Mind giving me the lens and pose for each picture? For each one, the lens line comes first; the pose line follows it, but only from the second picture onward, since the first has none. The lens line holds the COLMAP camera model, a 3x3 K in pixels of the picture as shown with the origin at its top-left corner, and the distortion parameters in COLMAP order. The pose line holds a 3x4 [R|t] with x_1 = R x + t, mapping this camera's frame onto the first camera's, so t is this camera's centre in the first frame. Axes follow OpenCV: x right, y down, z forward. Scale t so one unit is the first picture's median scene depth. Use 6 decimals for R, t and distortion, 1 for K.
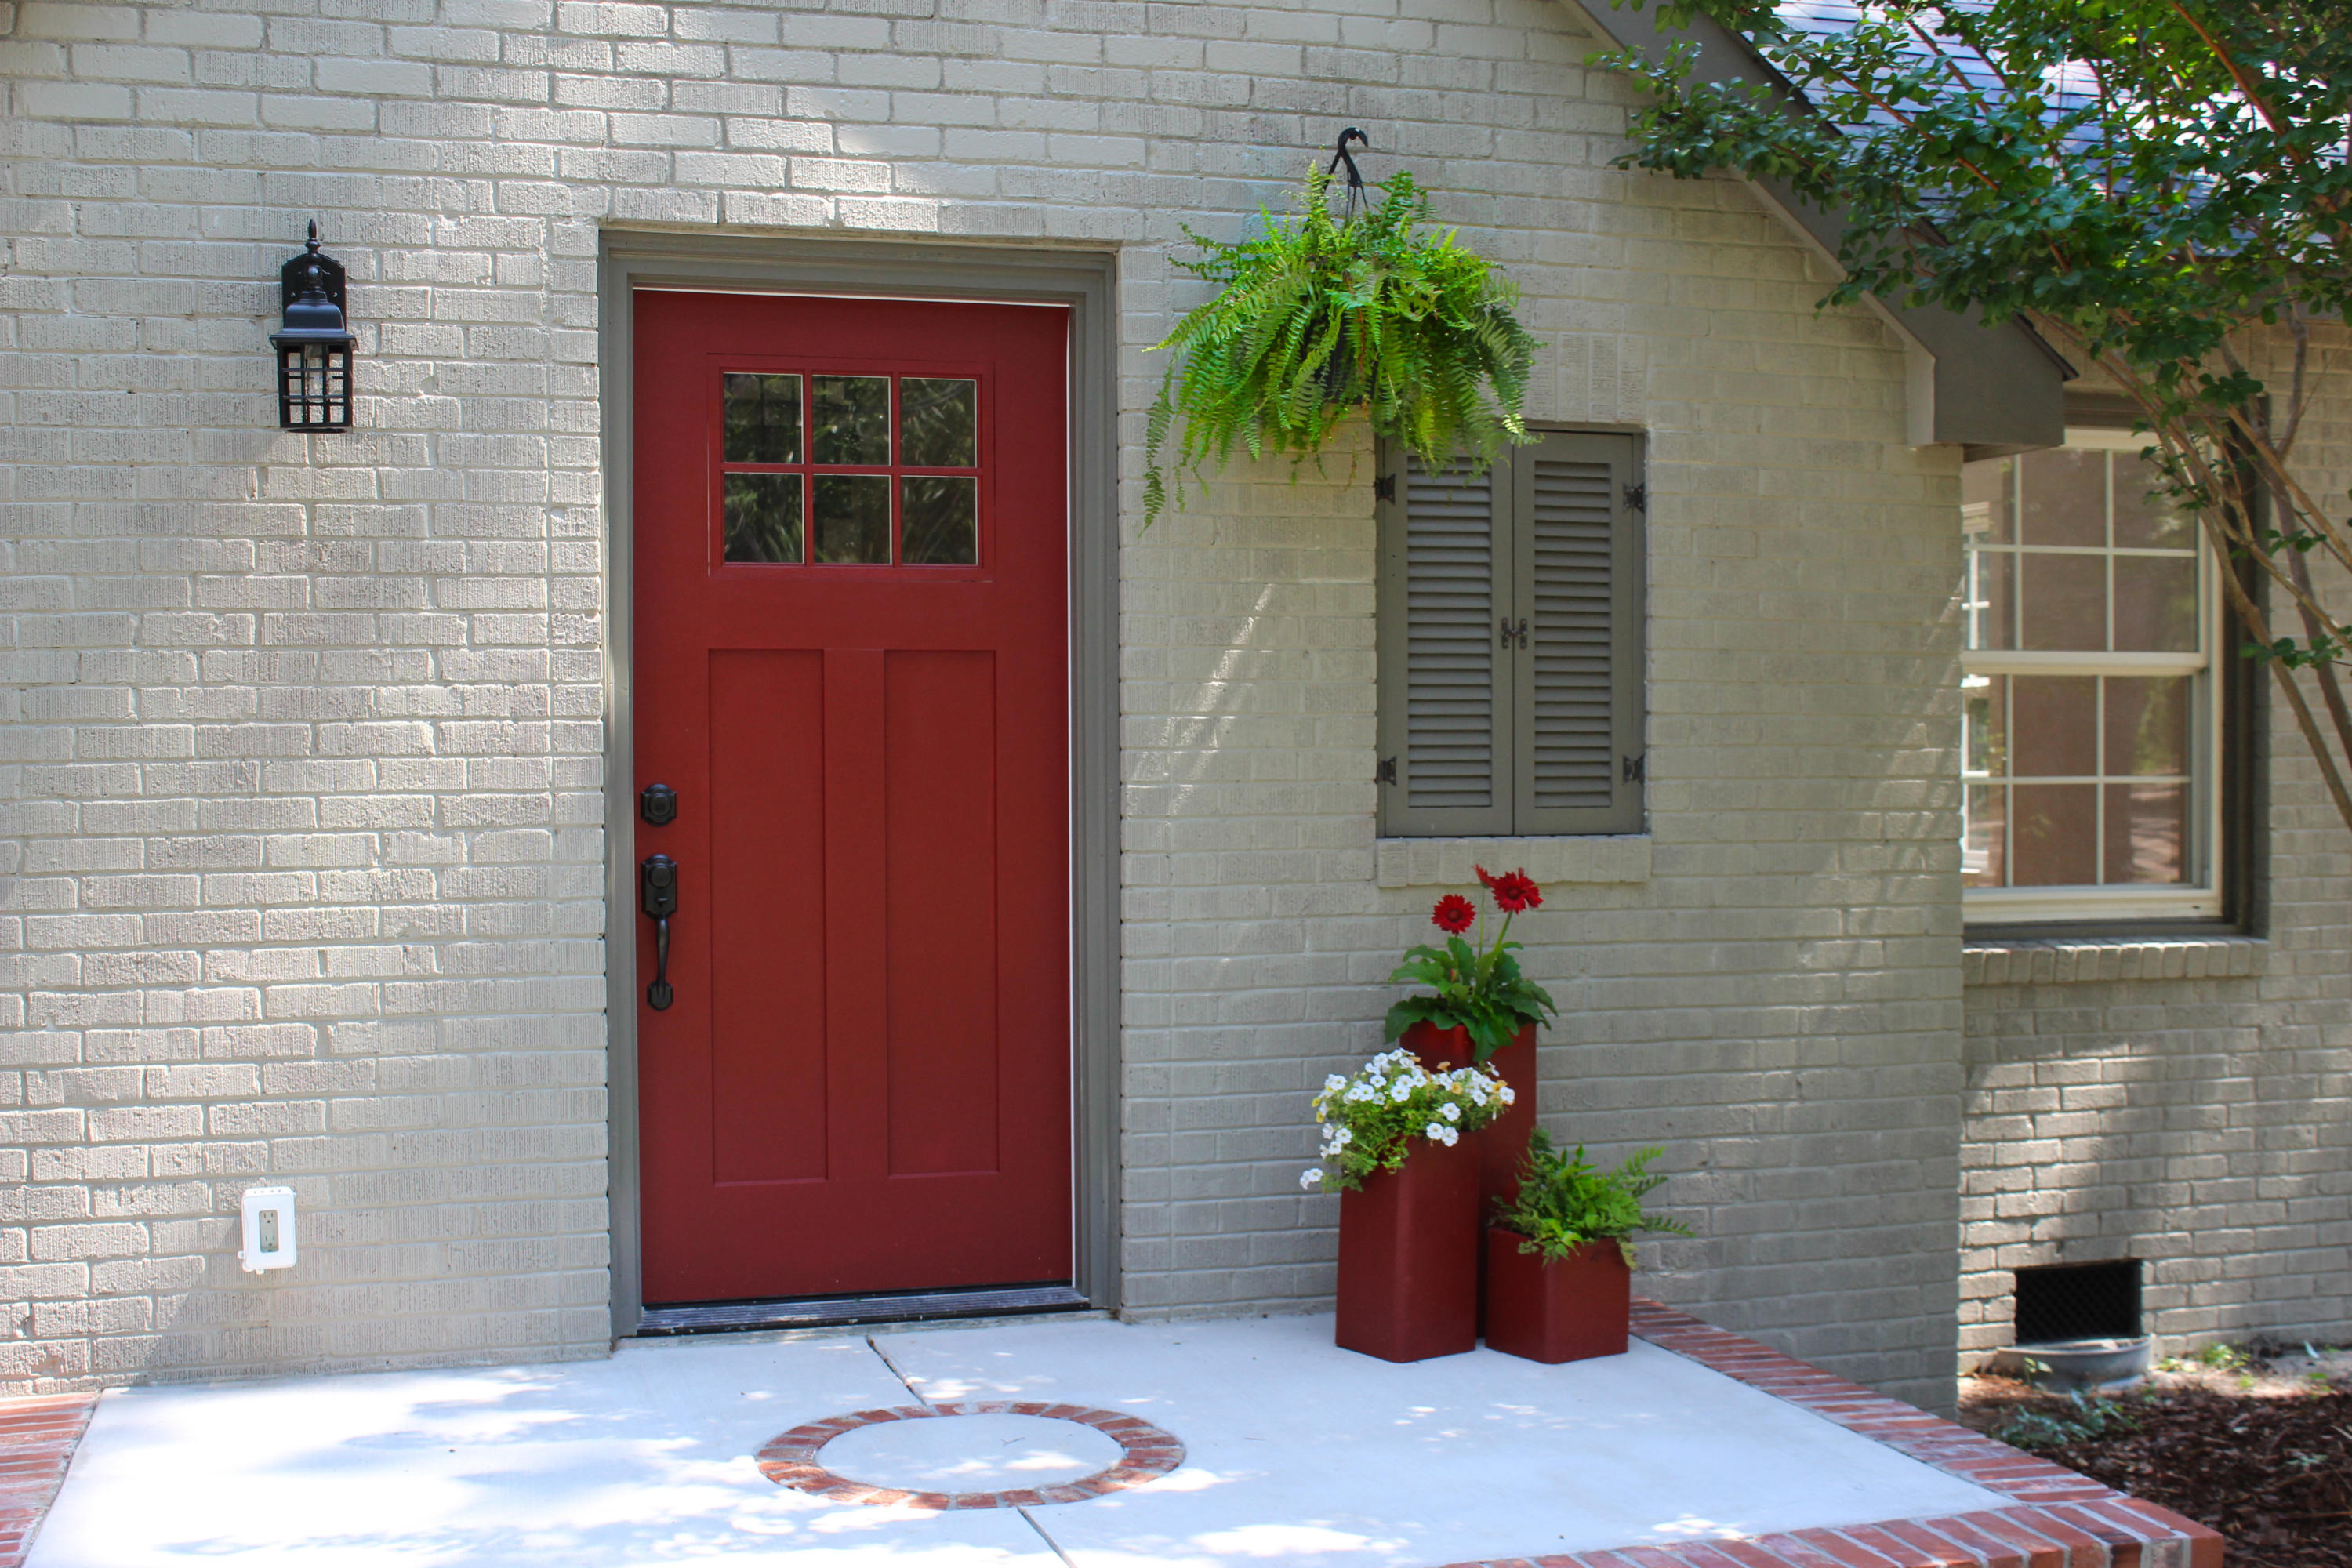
lens RADIAL K [[2744.5, 0, 1157.4], [0, 2744.5, 800.3], [0, 0, 1]] dist [-0.064575, 0.000000]
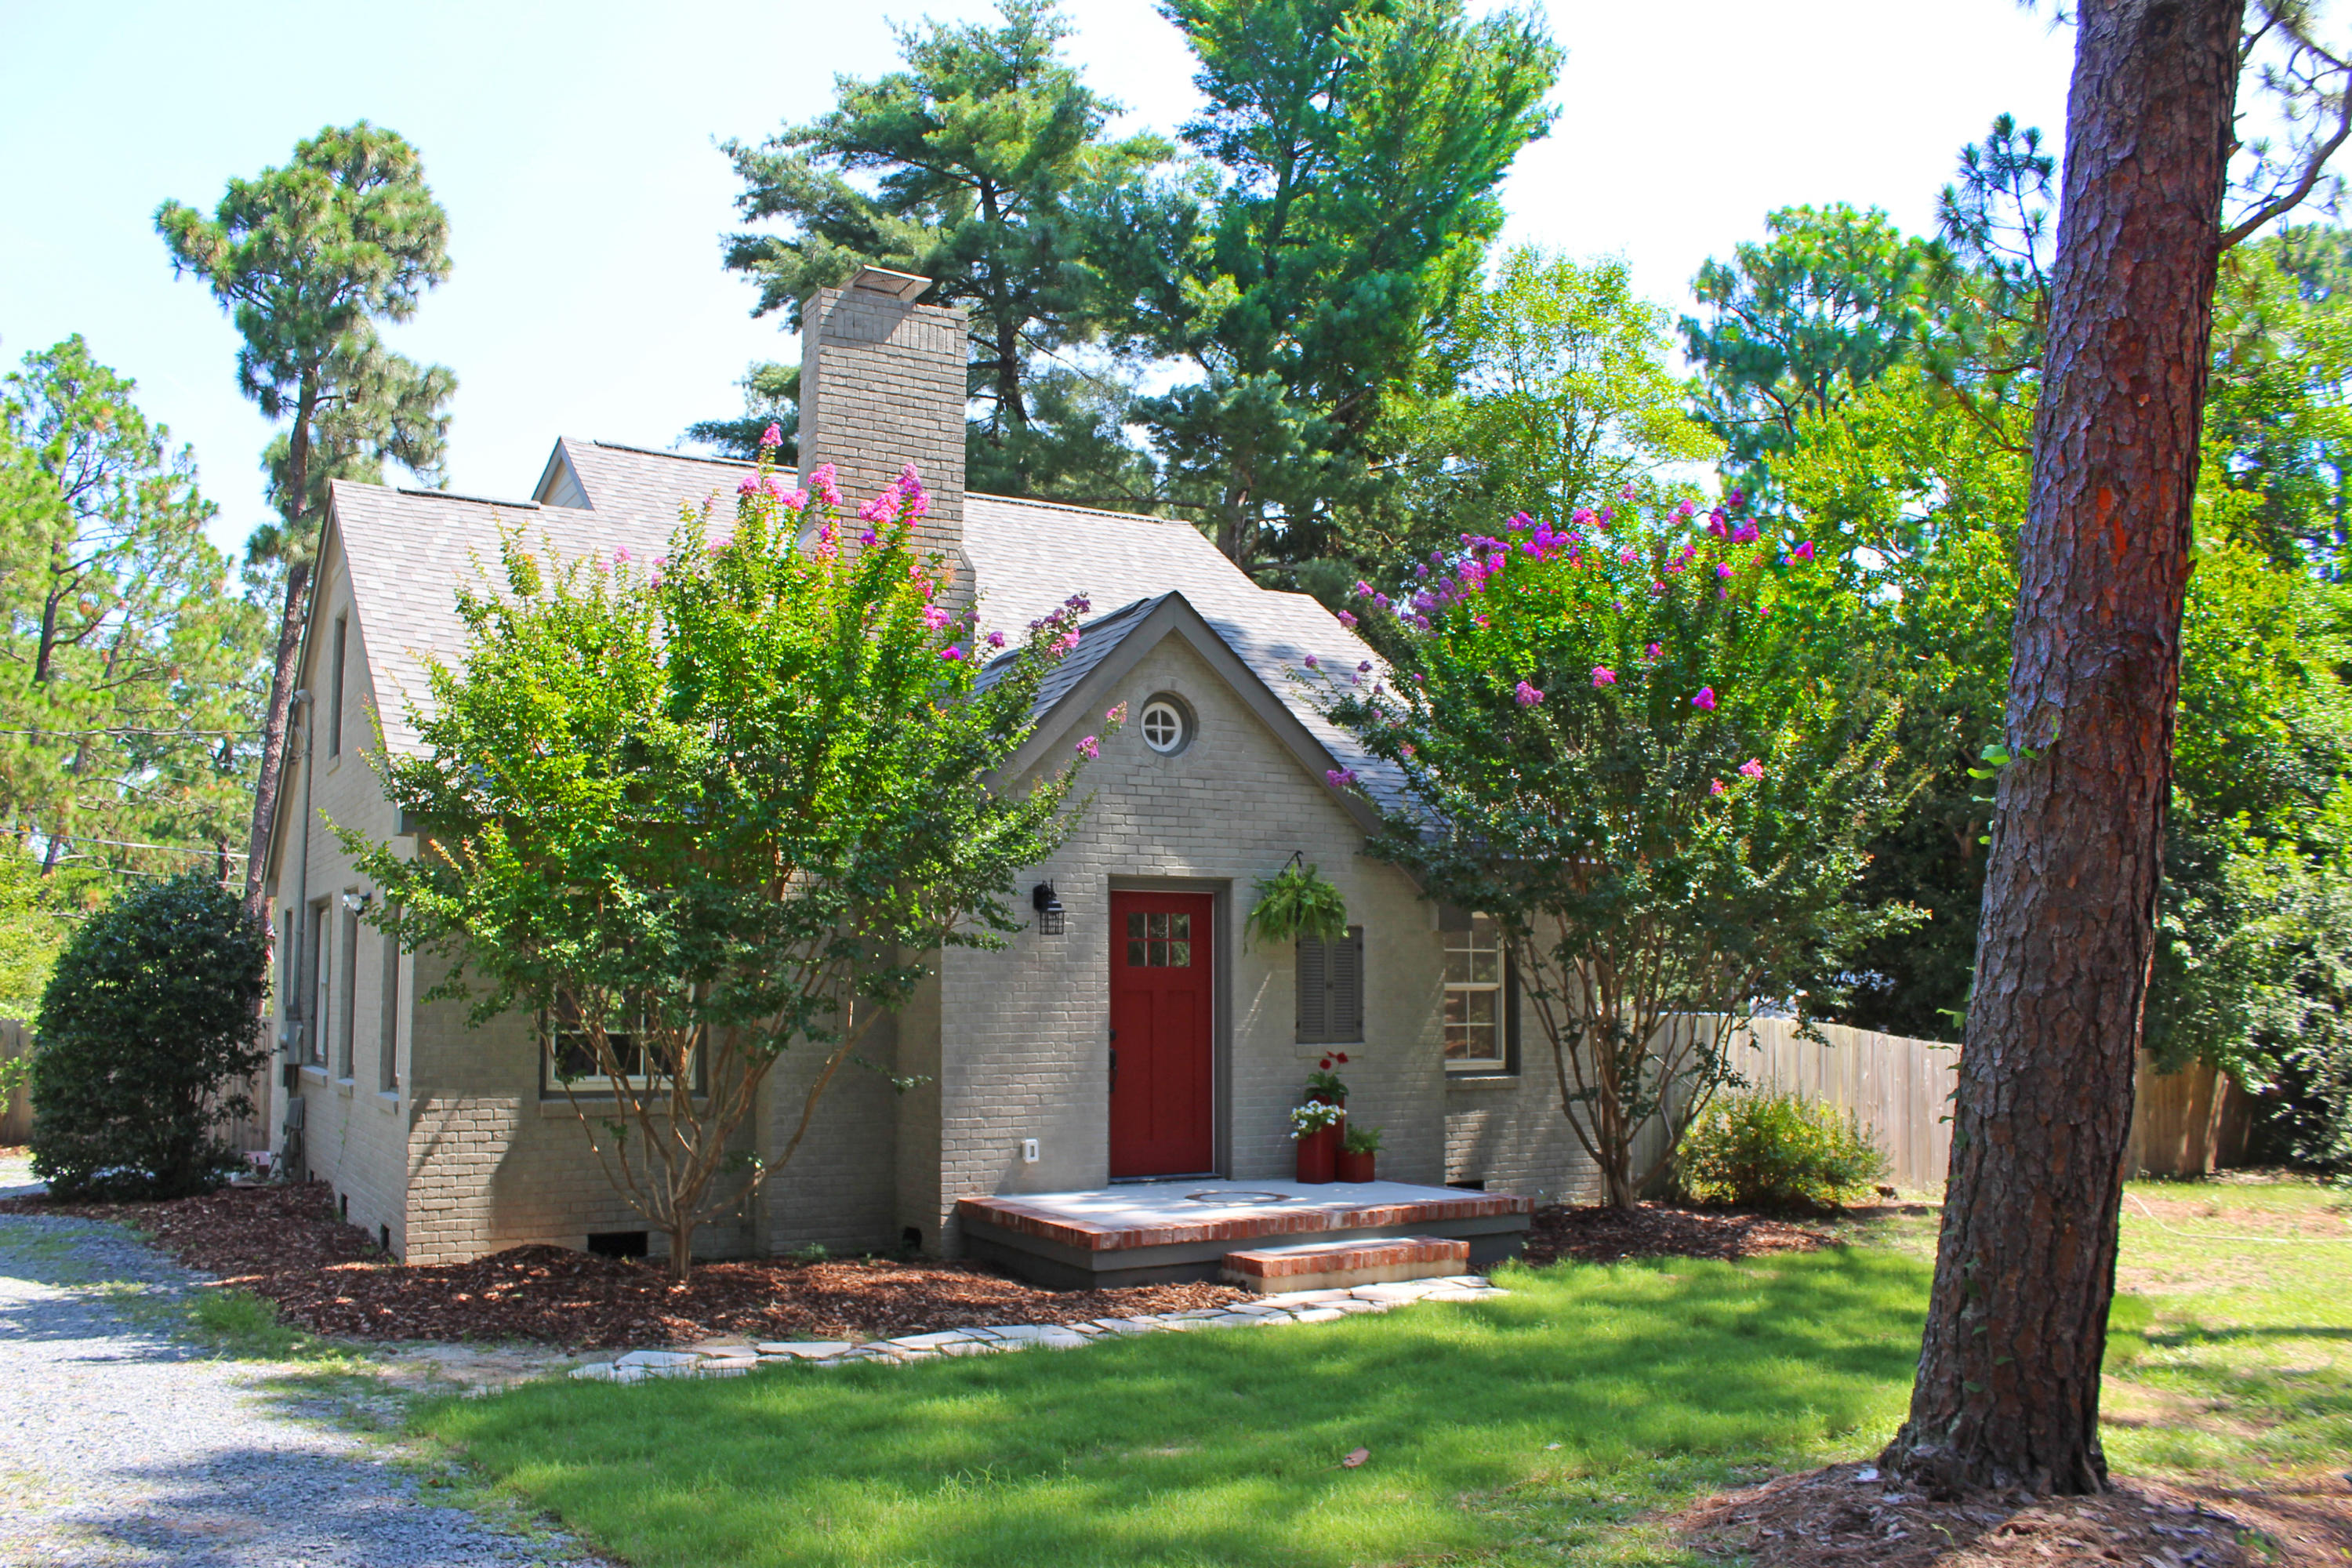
lens RADIAL K [[1942.9, 0, 1153.3], [0, 1942.9, 799.4], [0, 0, 1]] dist [-0.148398, 0.101460]
pose [[0.971705, 0.028808, 0.234435, -0.734215], [-0.001605, 0.993317, -0.115407, -0.011508], [-0.236193, 0.111765, 0.965257, -1.488059]]
